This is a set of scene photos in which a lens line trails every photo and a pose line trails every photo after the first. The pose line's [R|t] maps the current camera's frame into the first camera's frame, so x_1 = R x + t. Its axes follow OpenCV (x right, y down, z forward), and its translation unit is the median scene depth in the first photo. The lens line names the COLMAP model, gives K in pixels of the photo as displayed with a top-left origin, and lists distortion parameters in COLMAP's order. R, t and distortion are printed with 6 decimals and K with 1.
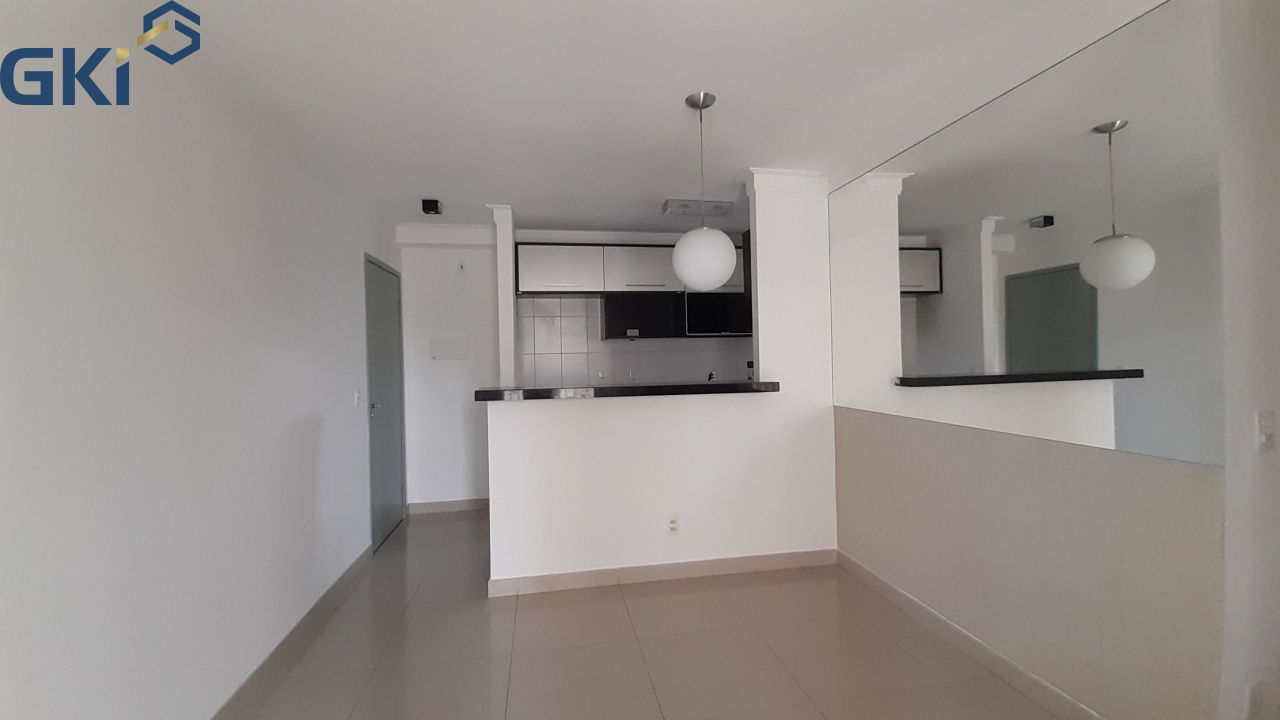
lens RADIAL K [[515.6, 0, 633.1], [0, 515.6, 354.6], [0, 0, 1]] dist [0.002940, -0.000175]
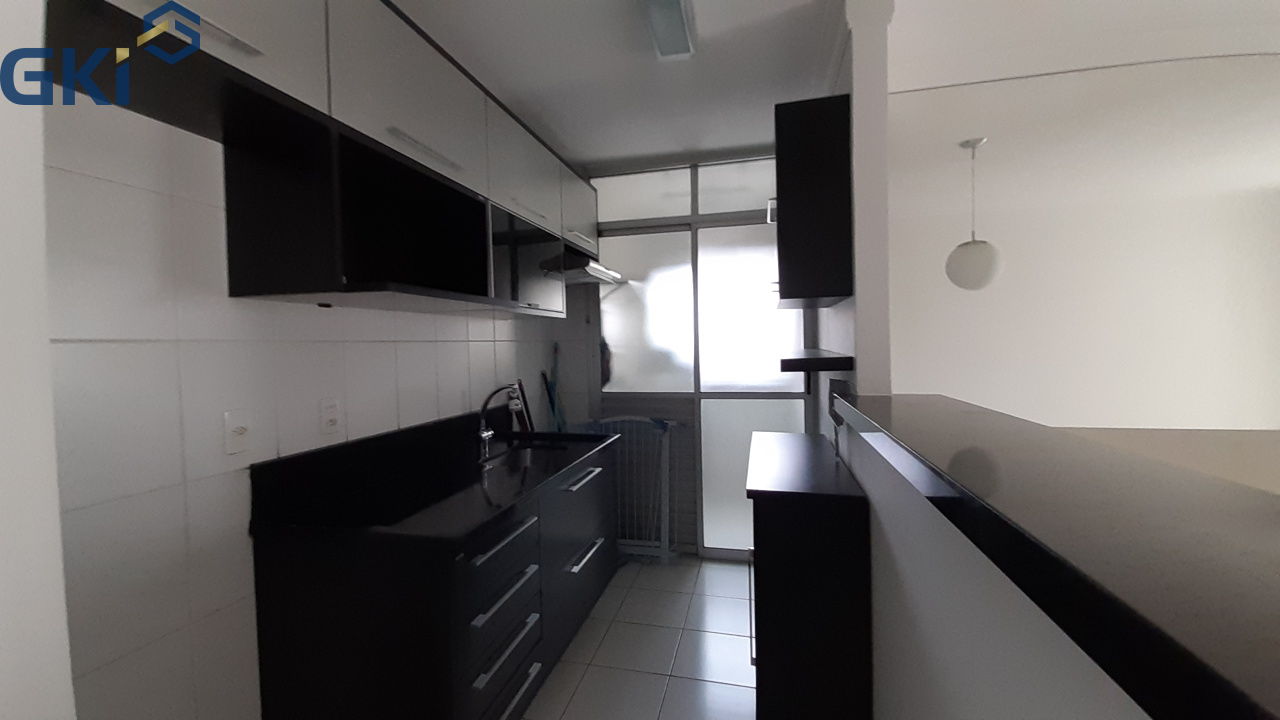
lens RADIAL K [[515.6, 0, 640.9], [0, 515.6, 365.5], [0, 0, 1]] dist [0.002940, -0.000175]
pose [[0.408951, -0.023440, 0.912255, -0.239028], [0.007028, 0.999721, 0.022537, 0.005017], [-0.912529, -0.002805, 0.409002, 0.725874]]
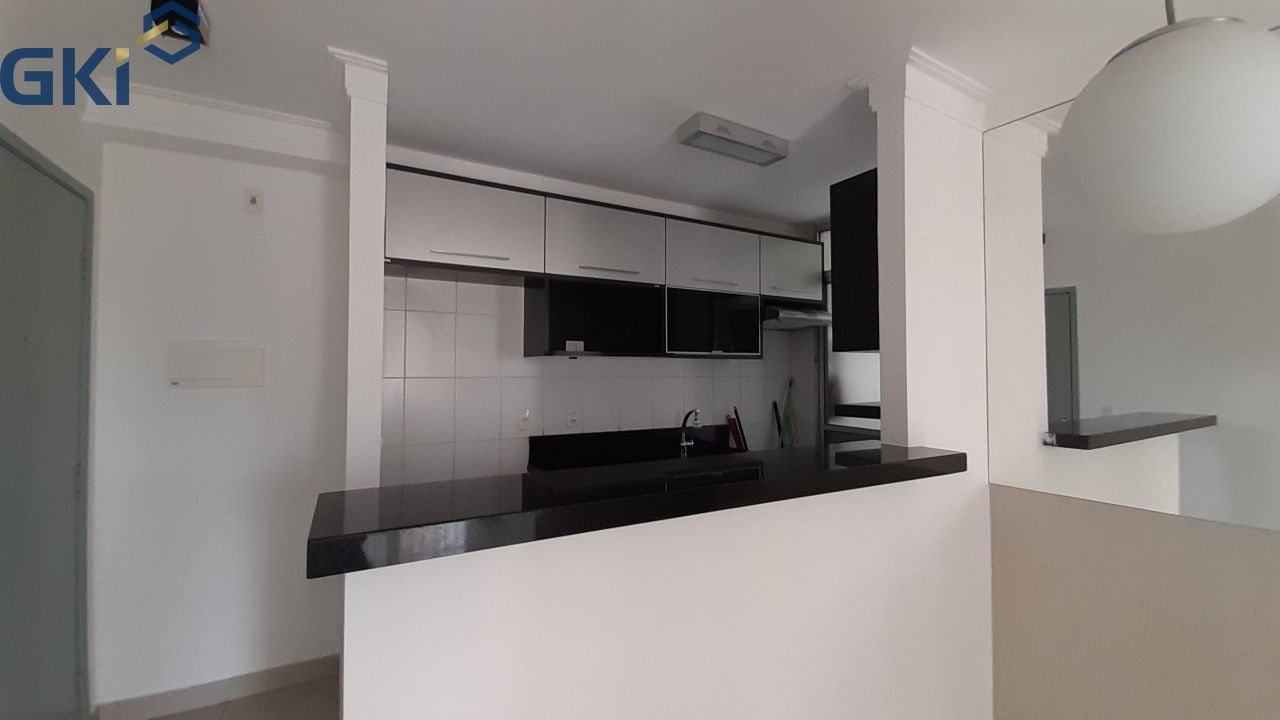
lens RADIAL K [[515.6, 0, 632.9], [0, 515.6, 359.6], [0, 0, 1]] dist [0.002940, -0.000175]
pose [[0.946714, 0.033311, 0.320348, -0.142269], [-0.027104, 0.999349, -0.023817, -0.014151], [-0.320933, 0.013865, 0.947000, 0.416807]]
